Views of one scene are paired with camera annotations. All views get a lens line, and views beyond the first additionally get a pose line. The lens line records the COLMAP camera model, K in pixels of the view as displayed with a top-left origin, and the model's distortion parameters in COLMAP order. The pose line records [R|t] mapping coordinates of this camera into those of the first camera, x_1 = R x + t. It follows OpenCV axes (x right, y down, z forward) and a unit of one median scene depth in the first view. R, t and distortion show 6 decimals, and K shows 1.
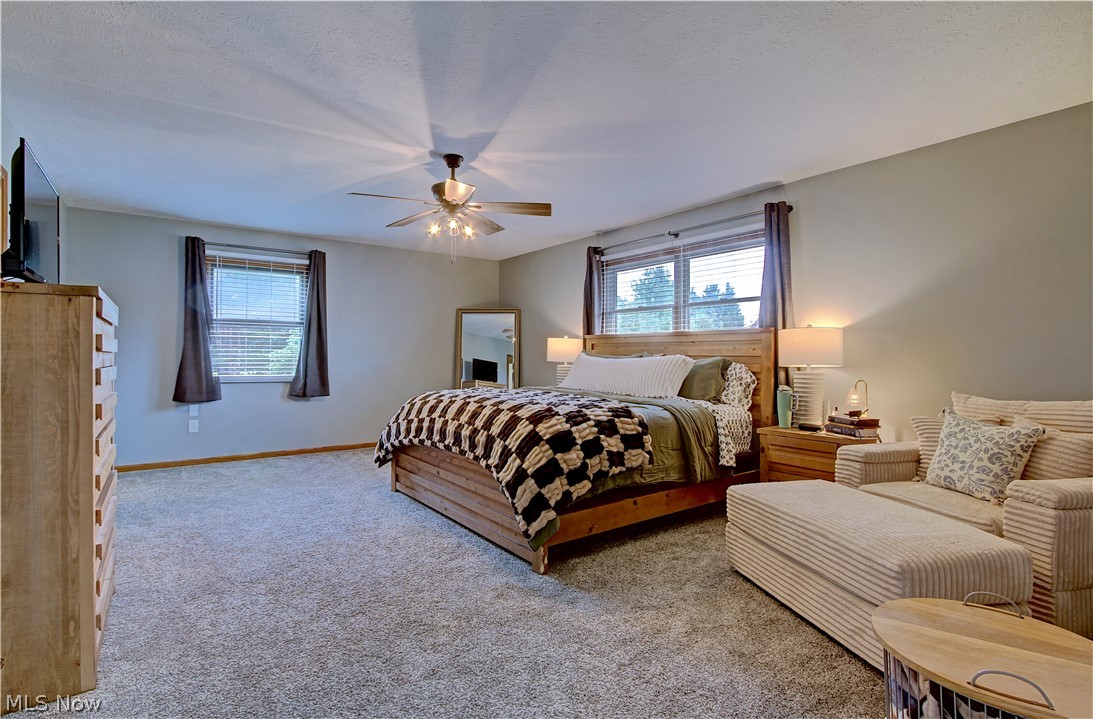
lens RADIAL K [[530.0, 0, 546.5], [0, 530.0, 359.5], [0, 0, 1]] dist [-0.000692, 0.000288]
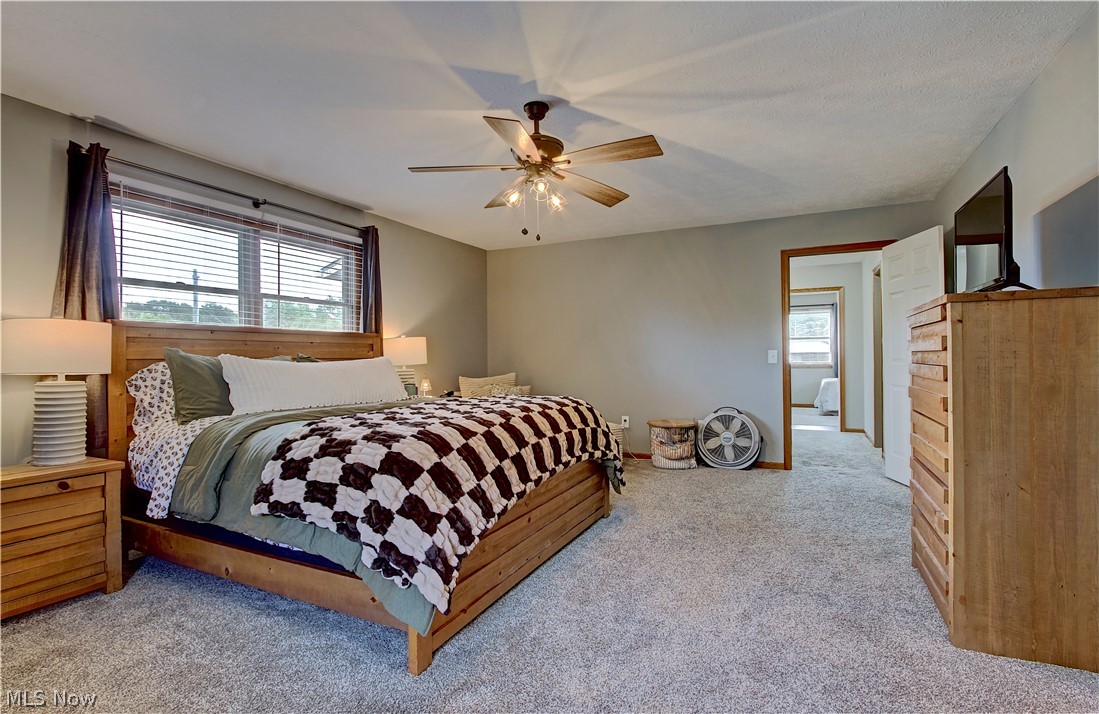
lens RADIAL K [[458.2, 0, 583.7], [0, 458.2, 355.4], [0, 0, 1]] dist [-0.001109, -0.000082]
pose [[-0.470919, 0.002496, 0.882173, -0.577499], [0.016031, 0.999855, 0.005728, -0.007618], [-0.882031, 0.016839, -0.470891, 0.897678]]
